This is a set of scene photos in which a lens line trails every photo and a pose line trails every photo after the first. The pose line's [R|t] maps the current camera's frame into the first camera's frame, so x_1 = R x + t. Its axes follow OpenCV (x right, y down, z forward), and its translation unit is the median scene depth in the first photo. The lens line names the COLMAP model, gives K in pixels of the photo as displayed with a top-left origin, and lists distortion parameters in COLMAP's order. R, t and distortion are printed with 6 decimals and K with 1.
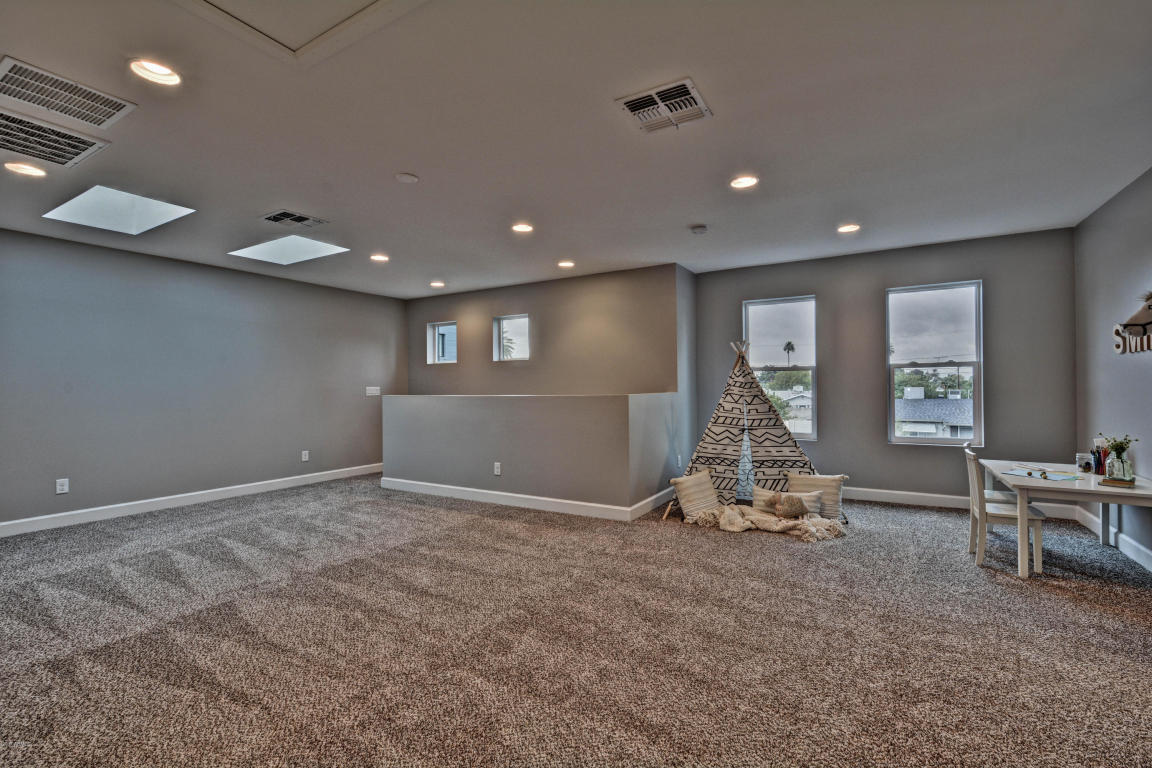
lens RADIAL K [[505.2, 0, 585.3], [0, 505.2, 382.3], [0, 0, 1]] dist [-0.000033, -0.000128]
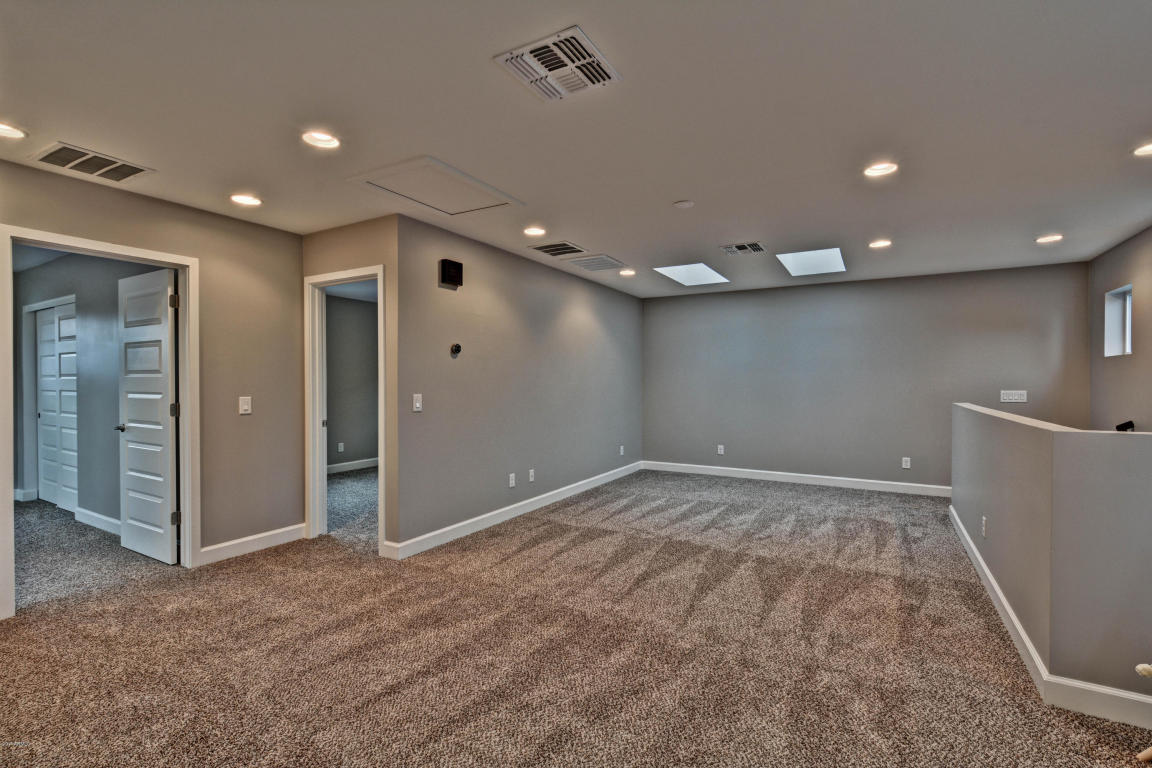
lens RADIAL K [[505.2, 0, 585.3], [0, 505.2, 382.3], [0, 0, 1]] dist [-0.000033, -0.000128]
pose [[0.011473, 0.009189, -0.999892, 0.634183], [0.007043, 0.999932, 0.009270, -0.027921], [0.999909, -0.007149, 0.011407, 0.679506]]
